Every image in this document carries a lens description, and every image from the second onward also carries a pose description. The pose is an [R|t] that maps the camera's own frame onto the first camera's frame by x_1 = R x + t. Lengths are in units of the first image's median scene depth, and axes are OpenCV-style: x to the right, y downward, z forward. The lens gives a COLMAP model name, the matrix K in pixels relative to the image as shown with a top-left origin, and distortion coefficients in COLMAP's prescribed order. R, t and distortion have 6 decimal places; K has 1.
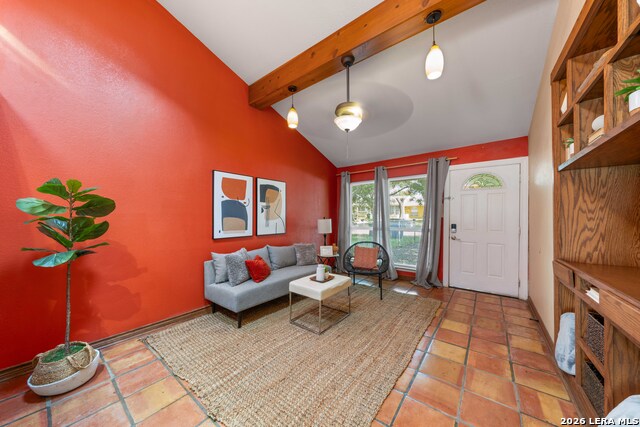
lens RADIAL K [[219.2, 0, 320.8], [0, 219.2, 216.9], [0, 0, 1]] dist [-0.003217, -0.000100]
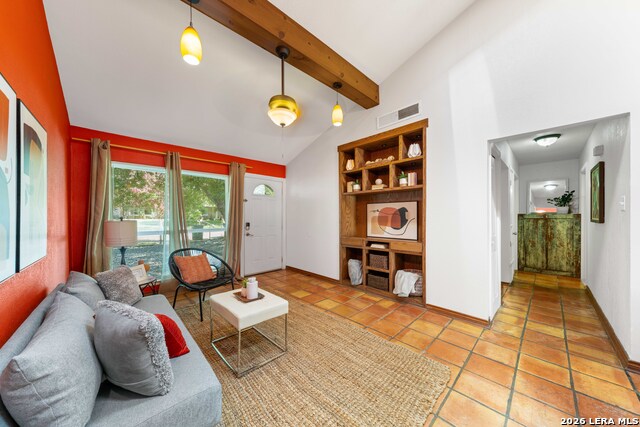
lens RADIAL K [[219.2, 0, 318.4], [0, 219.2, 215.9], [0, 0, 1]] dist [-0.003217, -0.000100]
pose [[0.147576, 0.002503, 0.989048, -0.582375], [0.003889, 0.999988, -0.003111, 0.002291], [-0.989043, 0.004306, 0.147564, 0.518872]]
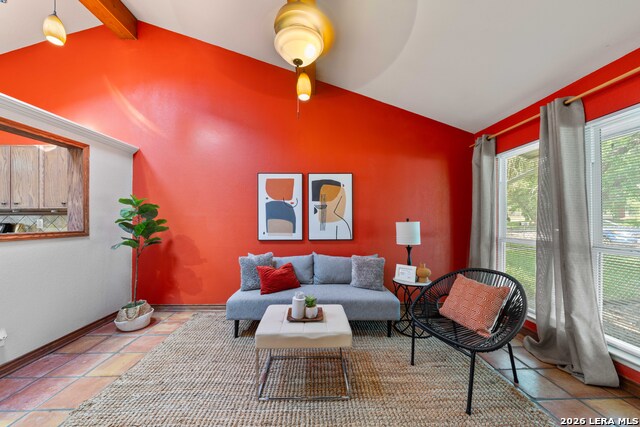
lens RADIAL K [[219.2, 0, 315.0], [0, 219.2, 213.6], [0, 0, 1]] dist [-0.003217, -0.000100]
pose [[0.626964, -0.016111, -0.778882, 0.426290], [0.002912, 0.999828, -0.018337, -0.003490], [0.779043, 0.009228, 0.626902, 0.497443]]
